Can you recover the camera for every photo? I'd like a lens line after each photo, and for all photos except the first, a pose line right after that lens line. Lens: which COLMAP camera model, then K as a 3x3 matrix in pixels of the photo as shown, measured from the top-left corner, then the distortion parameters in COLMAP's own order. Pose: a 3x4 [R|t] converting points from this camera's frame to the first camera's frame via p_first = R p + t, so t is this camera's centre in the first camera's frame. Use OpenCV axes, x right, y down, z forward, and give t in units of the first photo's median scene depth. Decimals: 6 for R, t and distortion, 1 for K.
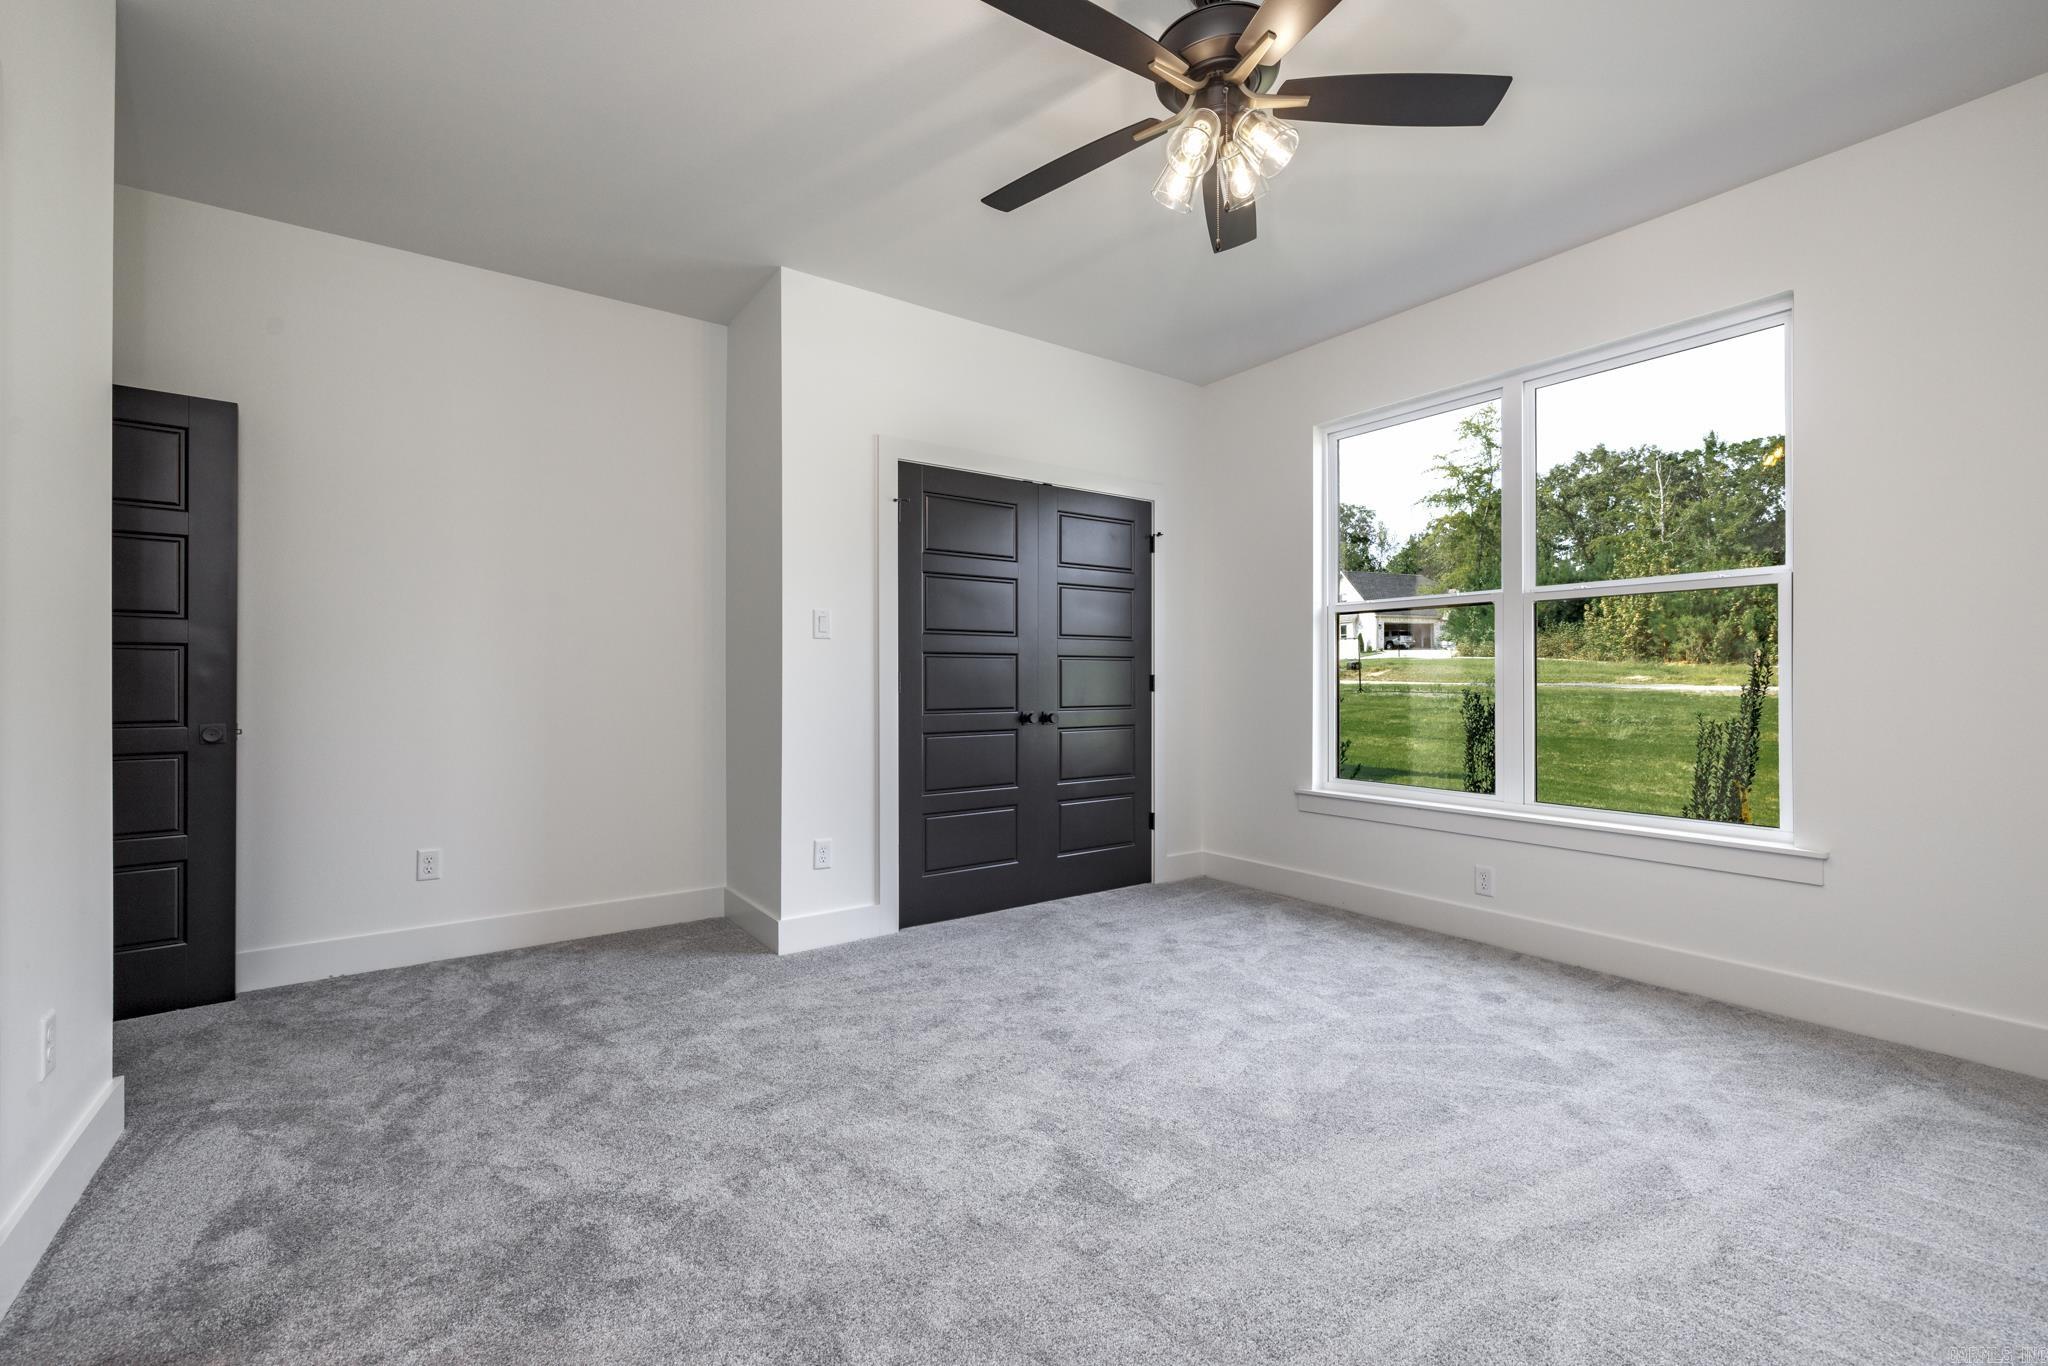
lens RADIAL K [[866.3, 0, 1025.9], [0, 866.3, 682.2], [0, 0, 1]] dist [0.000262, 0.000385]
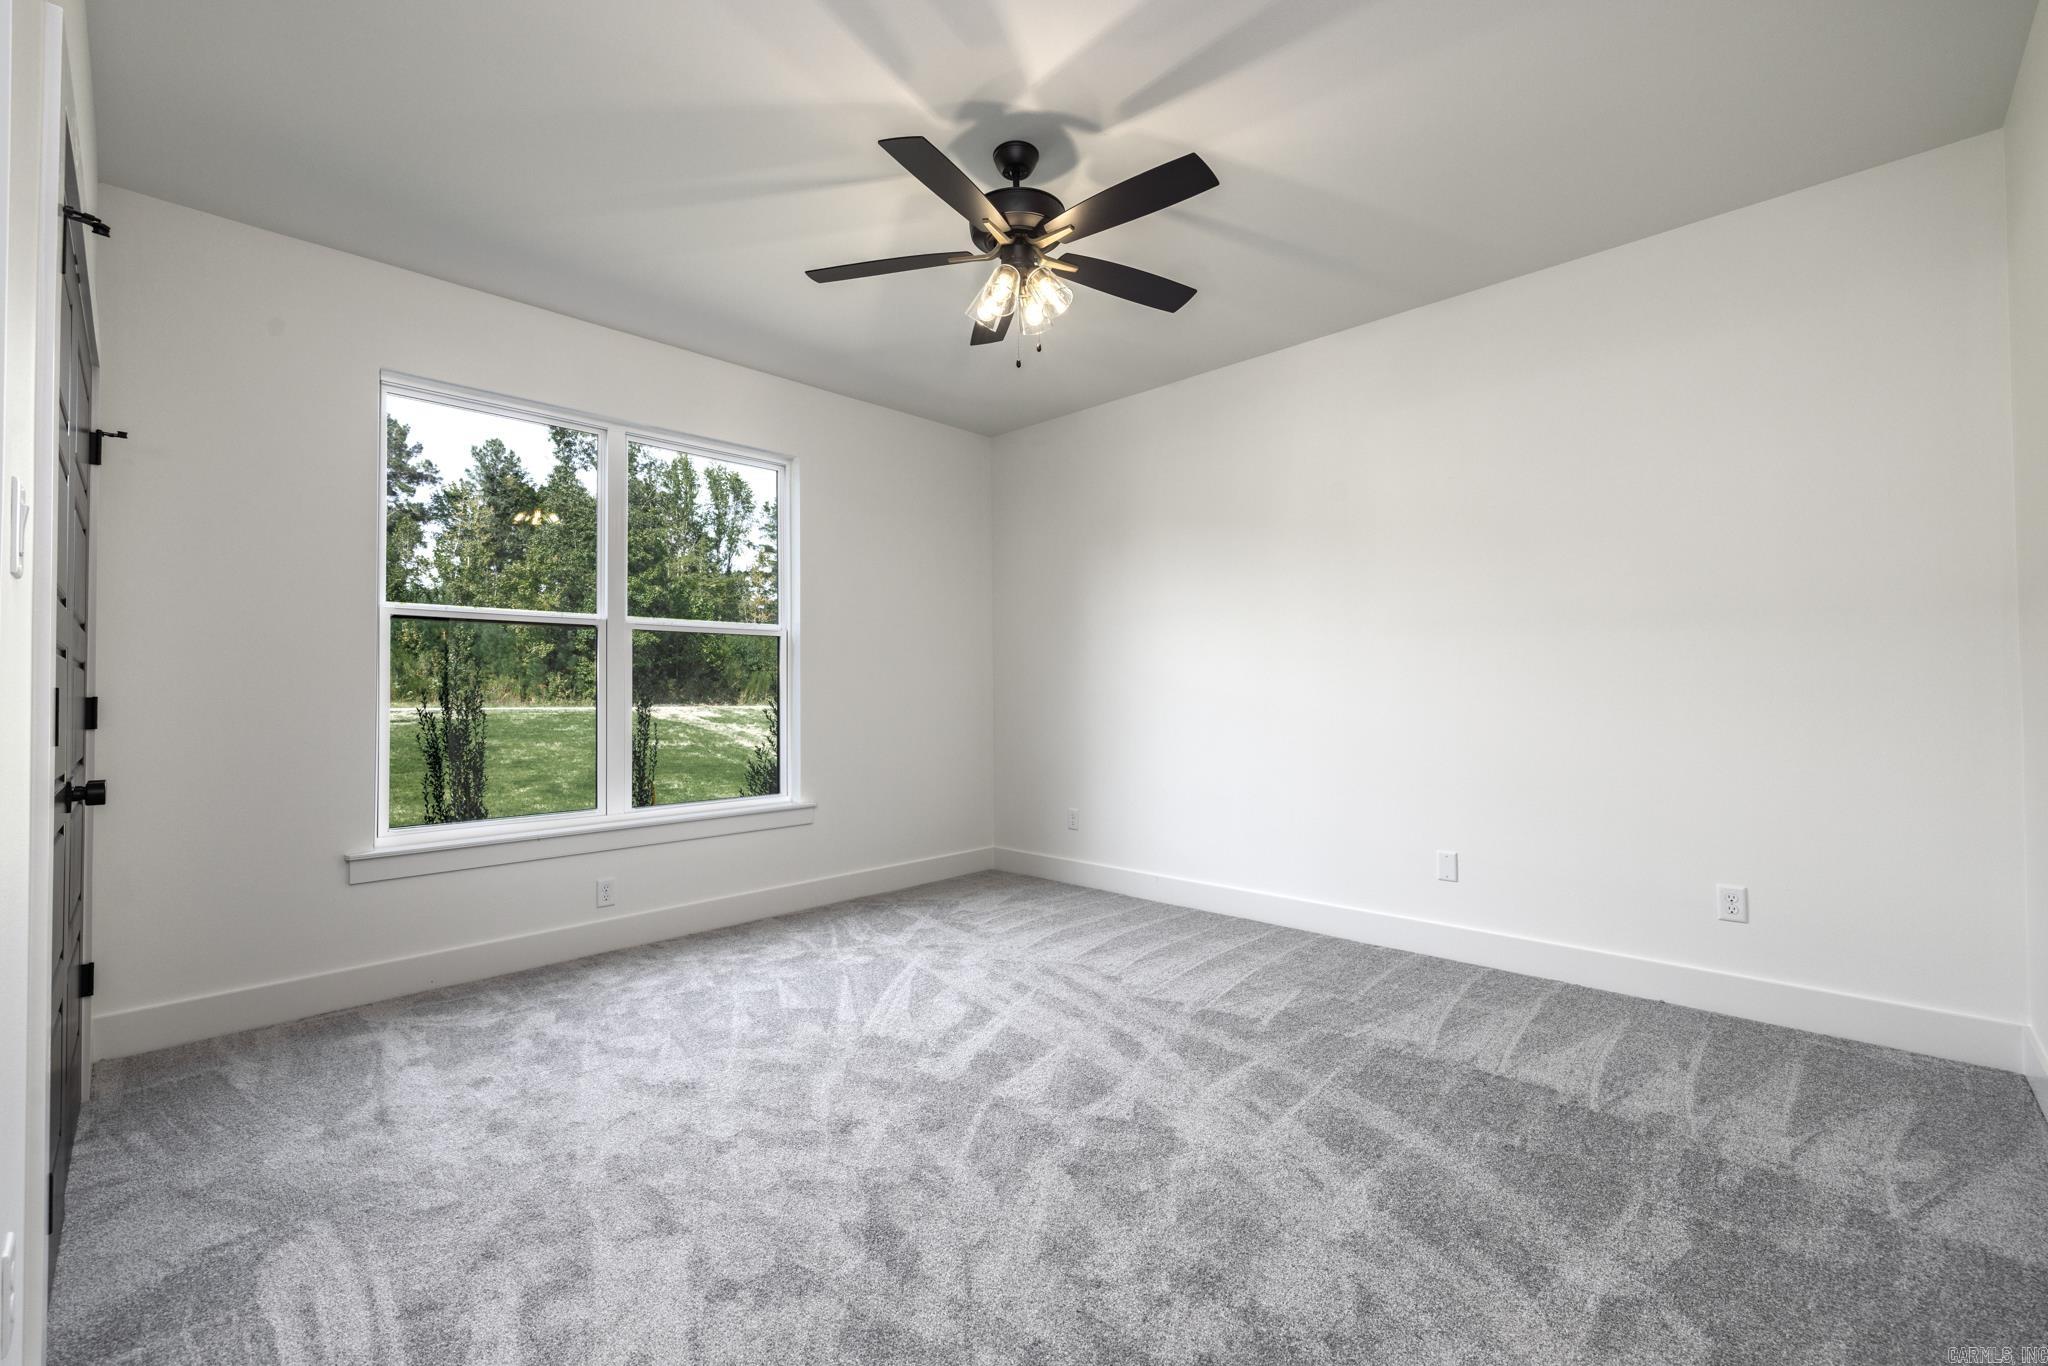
lens RADIAL K [[866.3, 0, 1024.8], [0, 866.3, 686.2], [0, 0, 1]] dist [0.000262, 0.000385]
pose [[-0.198907, 0.014937, 0.979905, -0.608608], [0.010111, 0.999862, -0.013189, 0.001811], [-0.979966, 0.007284, -0.199030, 0.735954]]
